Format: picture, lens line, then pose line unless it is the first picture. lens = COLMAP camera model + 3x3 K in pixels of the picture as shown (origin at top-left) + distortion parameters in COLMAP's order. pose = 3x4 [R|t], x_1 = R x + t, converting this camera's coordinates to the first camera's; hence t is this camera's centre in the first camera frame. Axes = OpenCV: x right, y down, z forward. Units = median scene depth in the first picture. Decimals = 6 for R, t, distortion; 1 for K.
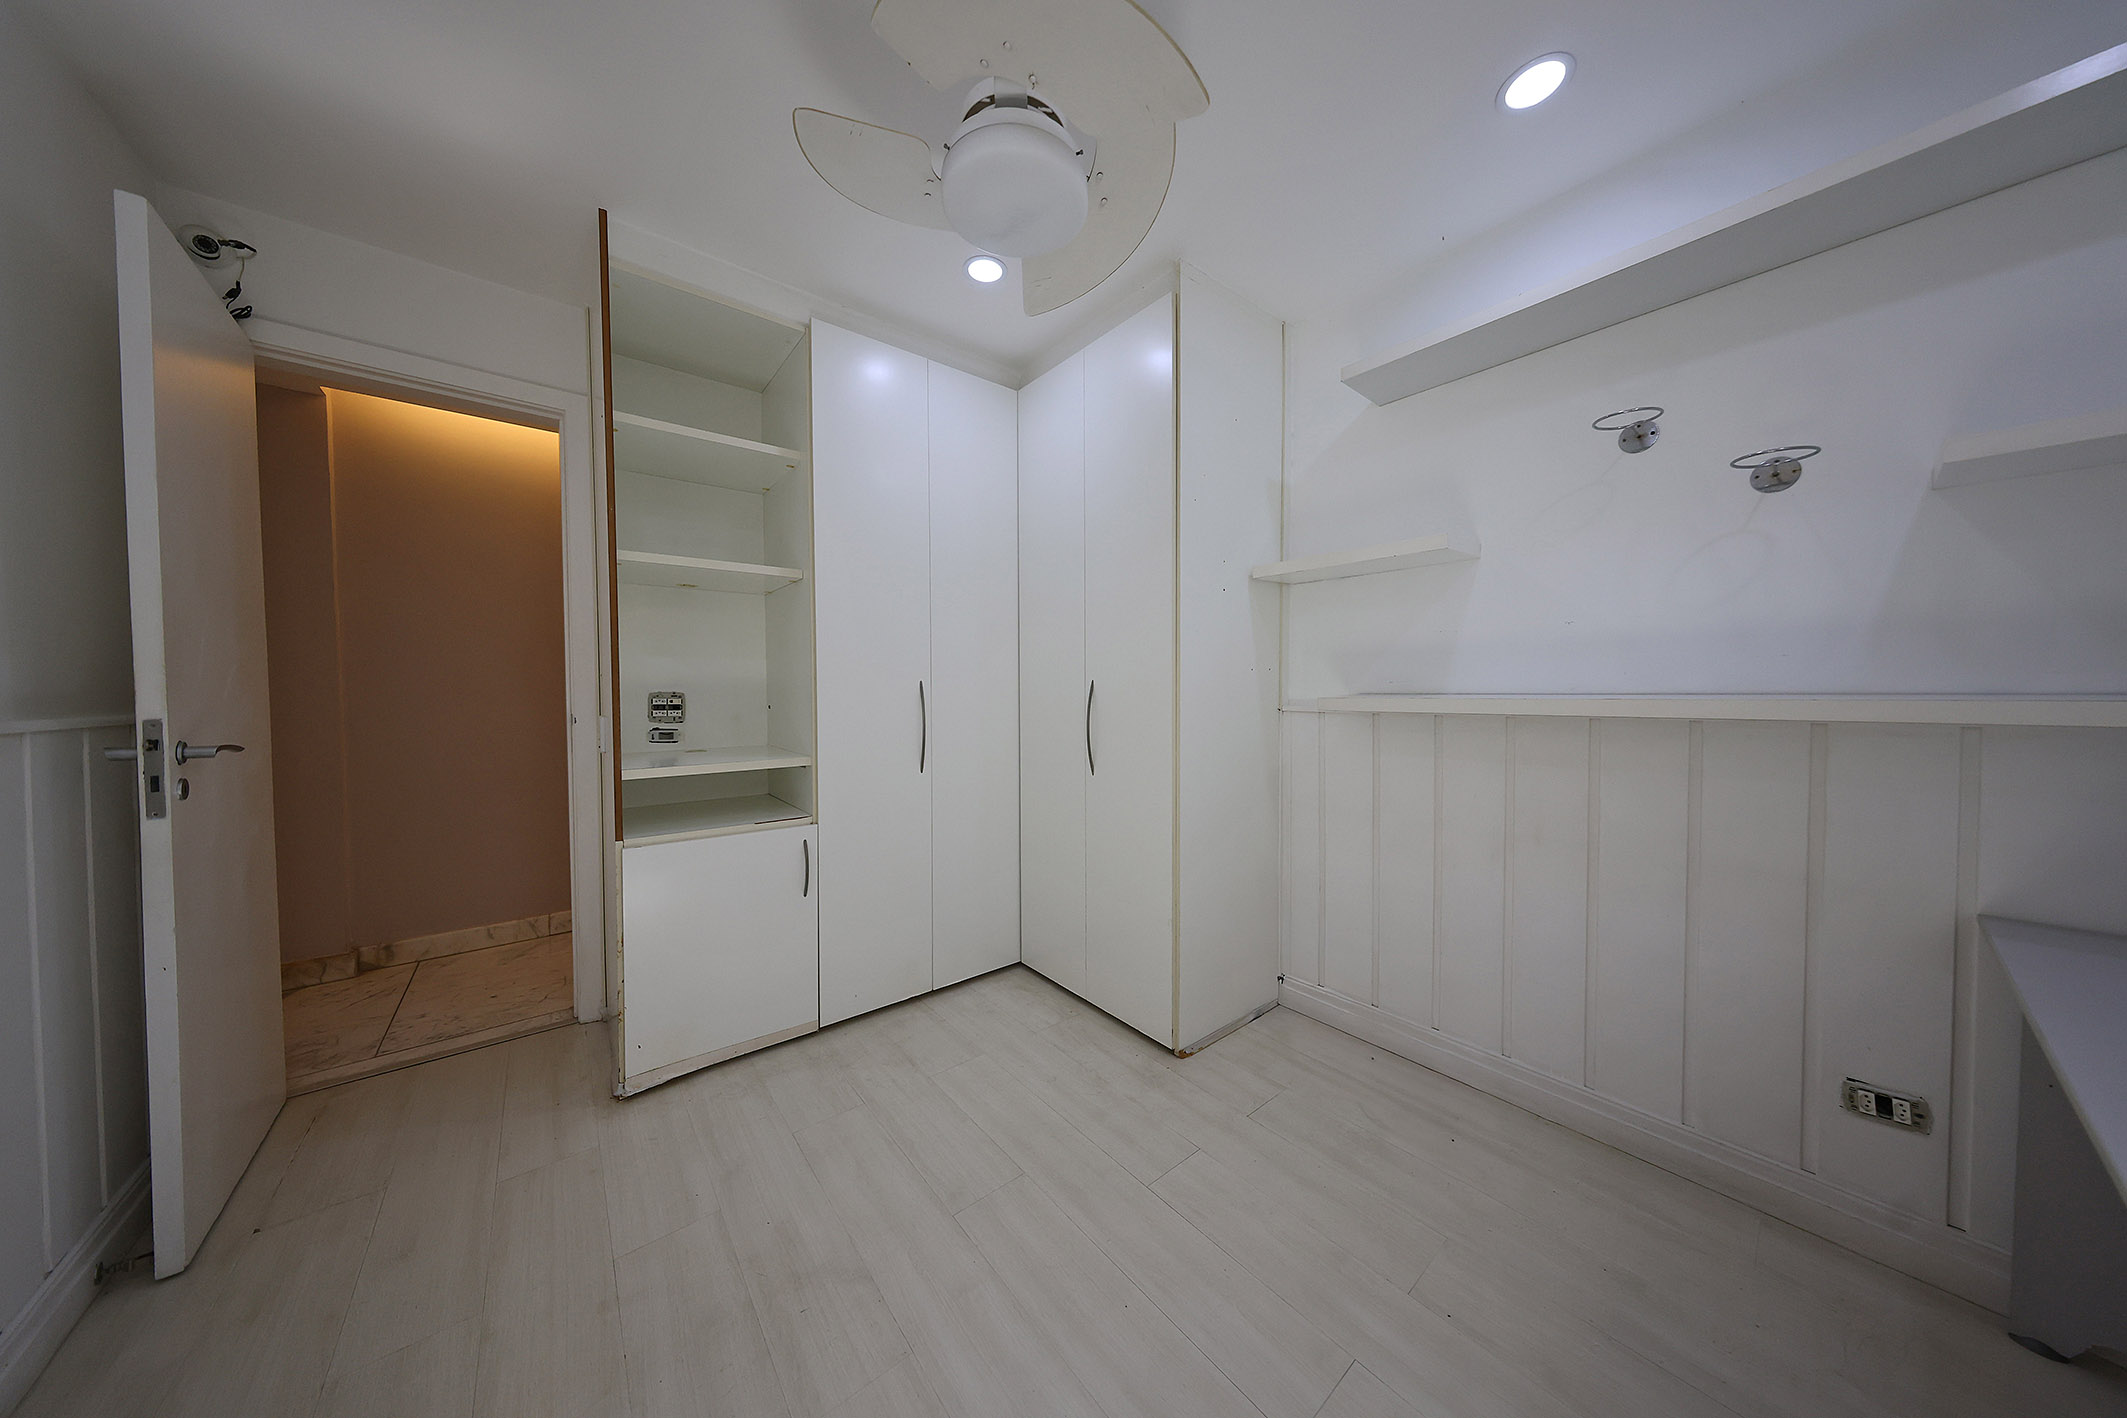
lens RADIAL K [[628.9, 0, 1064.0], [0, 628.9, 704.5], [0, 0, 1]] dist [-0.001342, -0.000055]
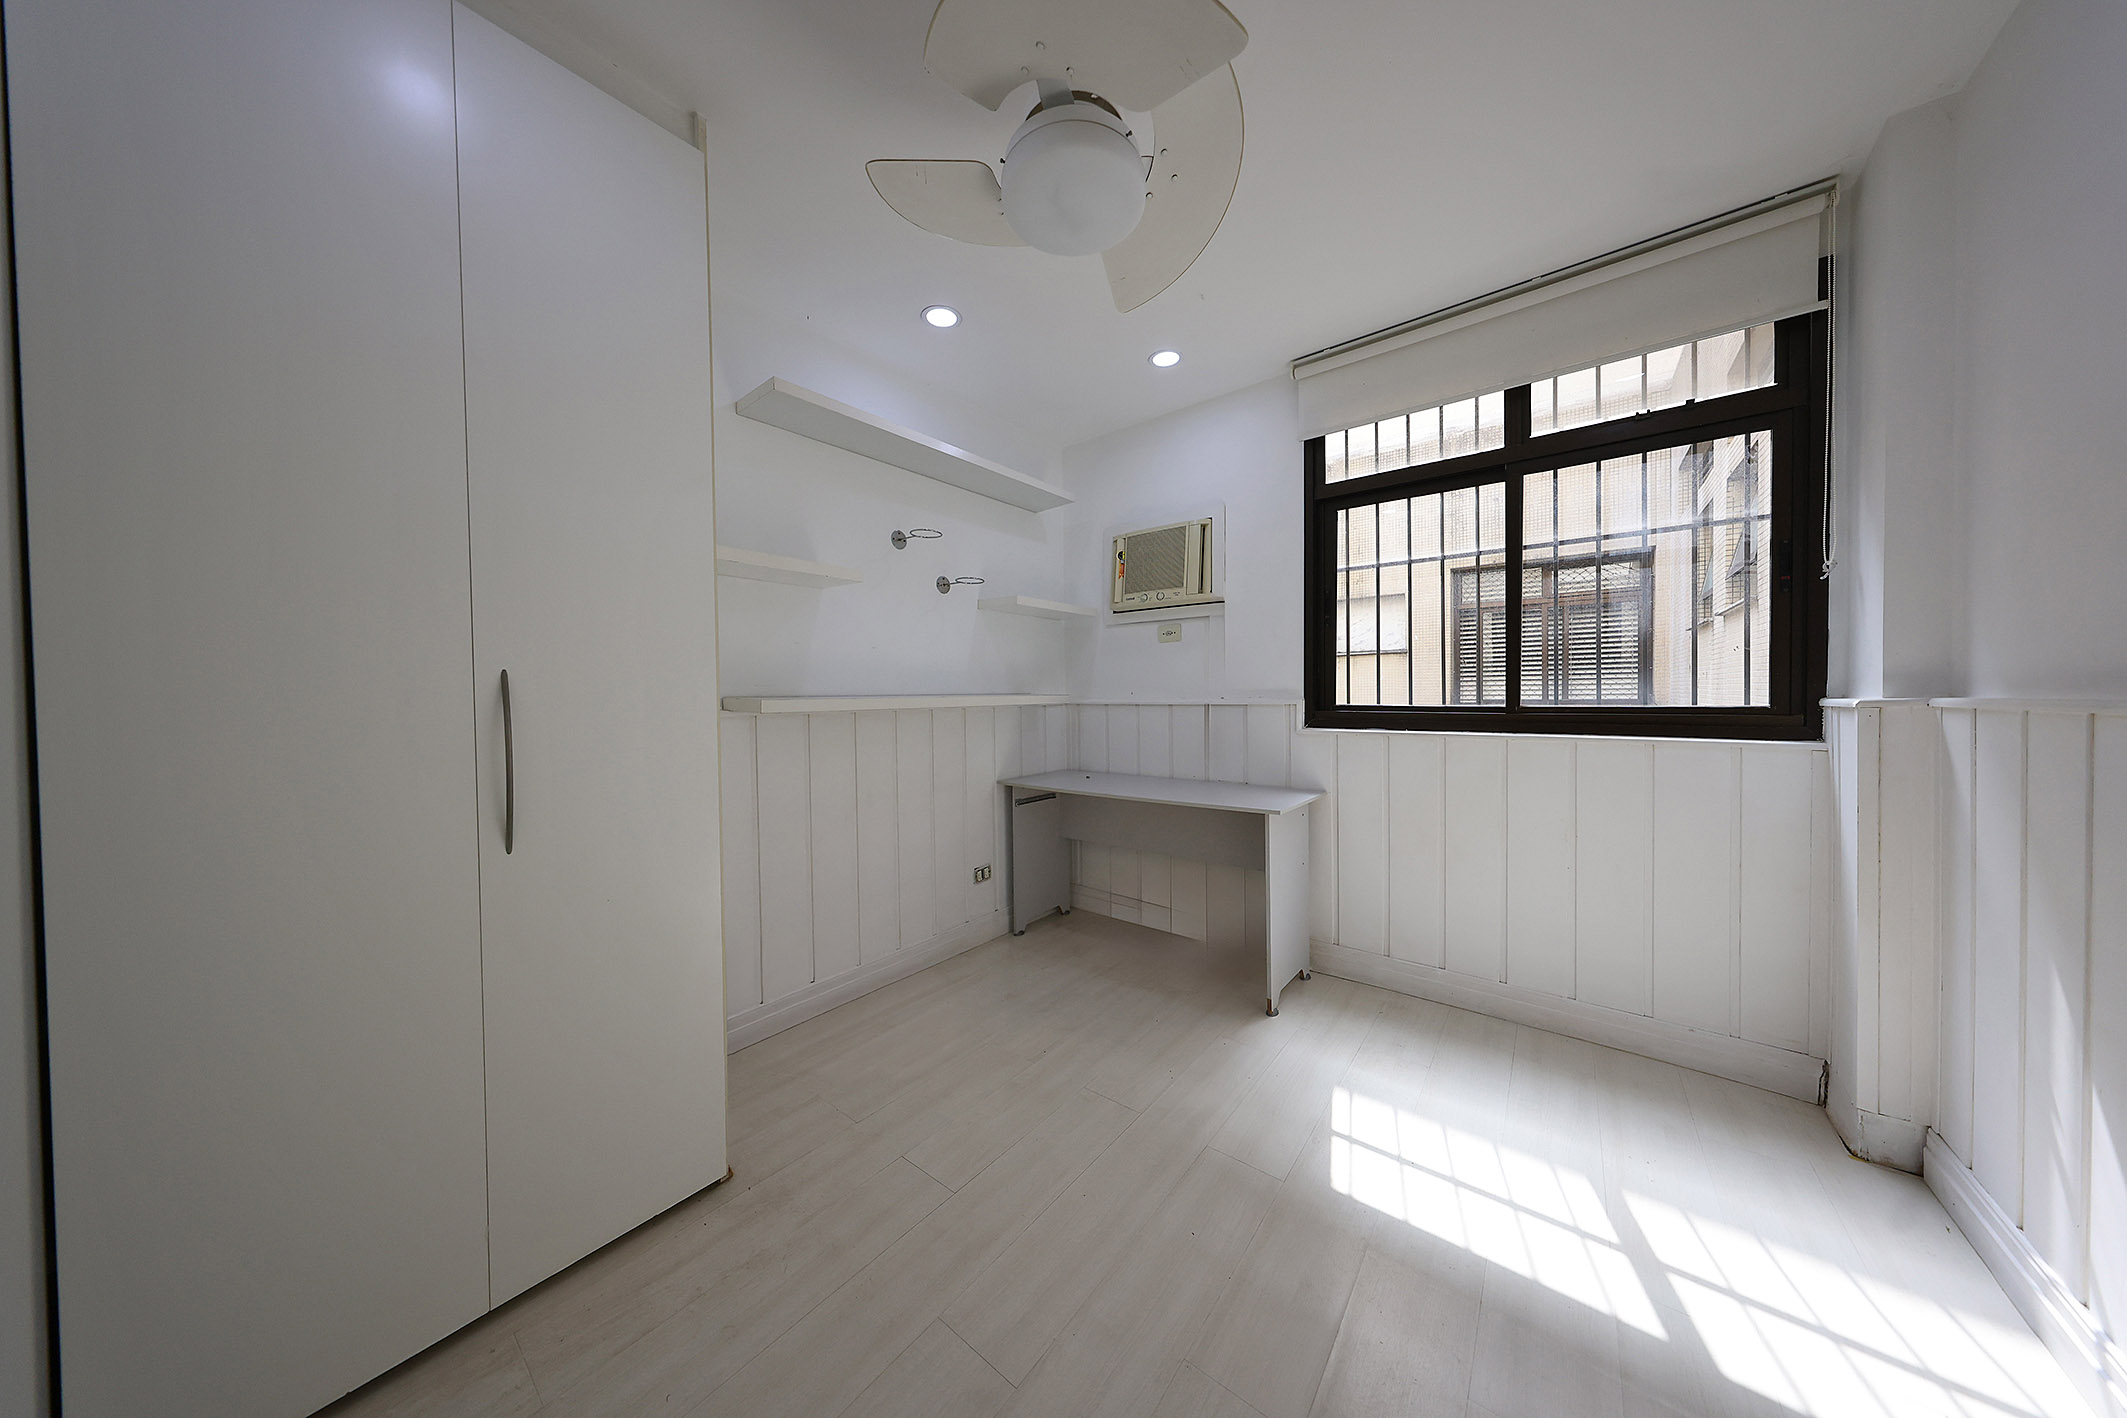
lens RADIAL K [[628.9, 0, 1064.0], [0, 628.9, 704.5], [0, 0, 1]] dist [-0.001342, -0.000055]
pose [[-0.196324, -0.013100, 0.980452, -0.820302], [0.022536, 0.999586, 0.017868, -0.013330], [-0.980280, 0.025603, -0.195948, 0.933503]]
